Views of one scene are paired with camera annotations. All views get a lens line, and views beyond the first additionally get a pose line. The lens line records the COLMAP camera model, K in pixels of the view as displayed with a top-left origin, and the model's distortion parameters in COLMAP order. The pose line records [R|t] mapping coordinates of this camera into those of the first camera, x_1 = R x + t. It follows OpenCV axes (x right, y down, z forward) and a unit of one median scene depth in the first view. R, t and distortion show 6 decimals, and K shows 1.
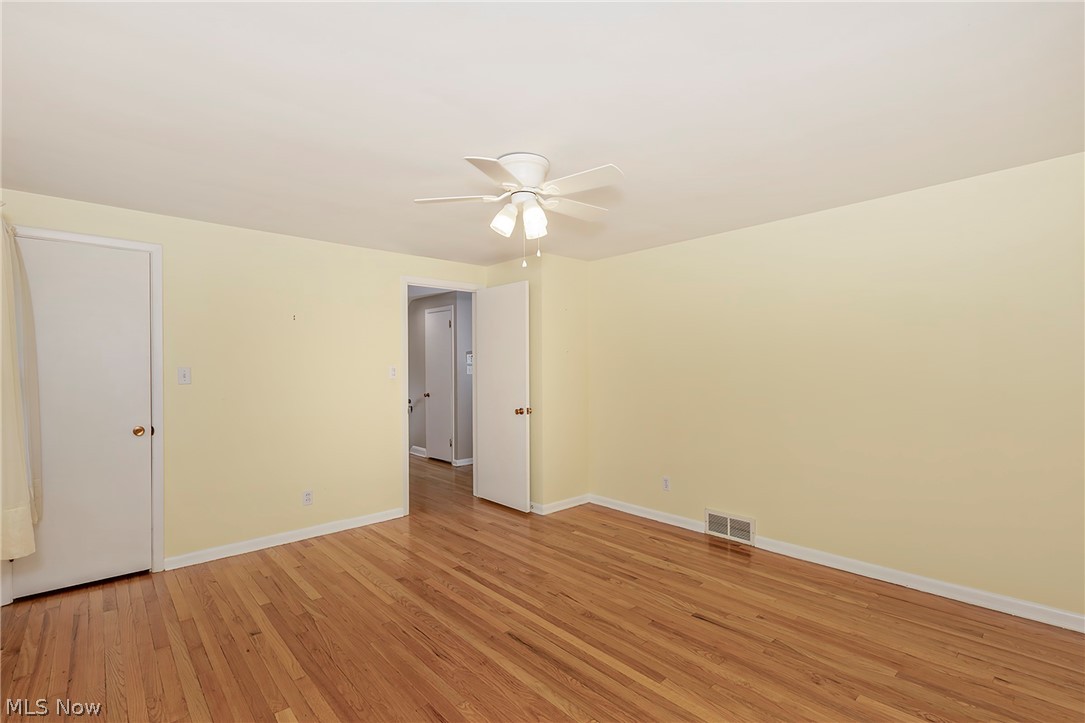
lens RADIAL K [[496.5, 0, 543.8], [0, 496.5, 365.4], [0, 0, 1]] dist [0.001928, 0.001391]
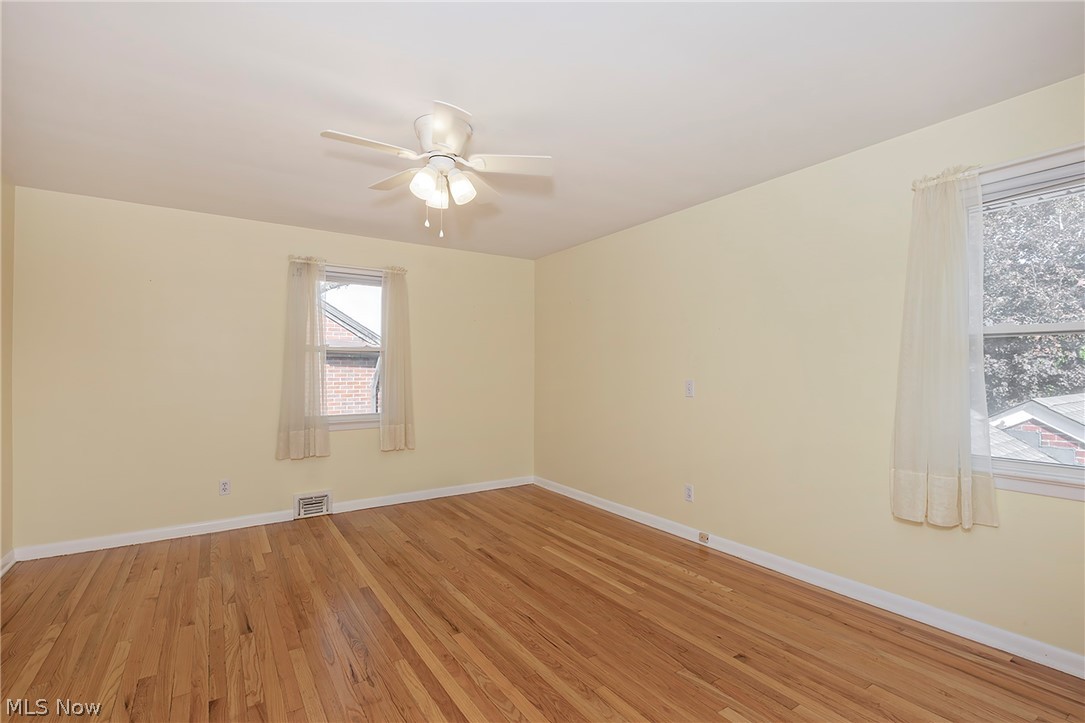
lens RADIAL K [[496.5, 0, 541.5], [0, 496.5, 365.8], [0, 0, 1]] dist [0.001928, 0.001391]
pose [[-0.989941, 0.010614, 0.141085, -0.351845], [0.009076, 0.999892, -0.011540, 0.039313], [-0.141192, -0.010144, -0.989930, 1.832578]]
